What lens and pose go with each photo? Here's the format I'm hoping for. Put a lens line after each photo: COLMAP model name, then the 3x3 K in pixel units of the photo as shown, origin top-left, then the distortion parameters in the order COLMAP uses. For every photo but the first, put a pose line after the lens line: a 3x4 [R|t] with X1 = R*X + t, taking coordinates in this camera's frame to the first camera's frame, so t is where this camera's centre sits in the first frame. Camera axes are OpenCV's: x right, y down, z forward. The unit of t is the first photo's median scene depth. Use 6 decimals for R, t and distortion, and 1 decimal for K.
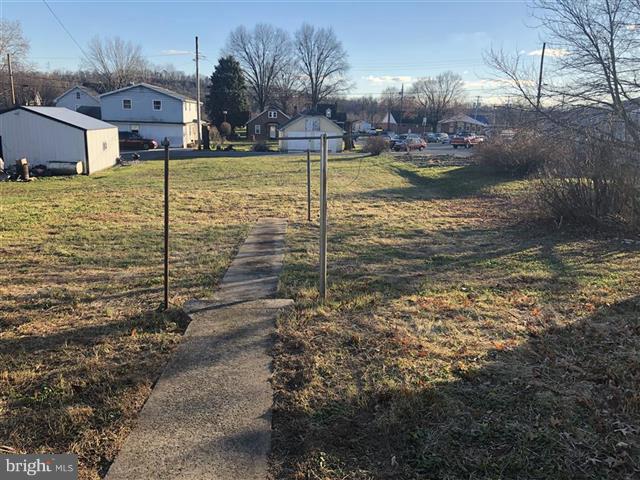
lens RADIAL K [[516.8, 0, 319.7], [0, 516.8, 236.7], [0, 0, 1]] dist [0.005690, -0.000982]
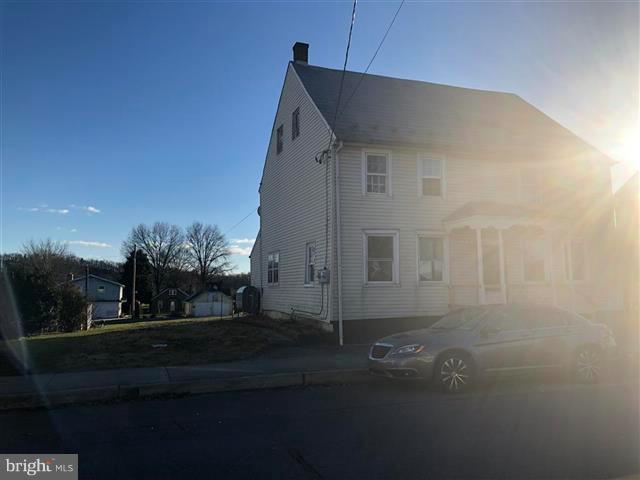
lens RADIAL K [[516.8, 0, 319.7], [0, 516.8, 236.7], [0, 0, 1]] dist [0.005690, -0.000982]
pose [[0.972837, -0.022681, 0.230379, -0.023178], [0.096223, 0.944763, -0.313313, 0.051999], [-0.210547, 0.326970, 0.921282, -0.223870]]
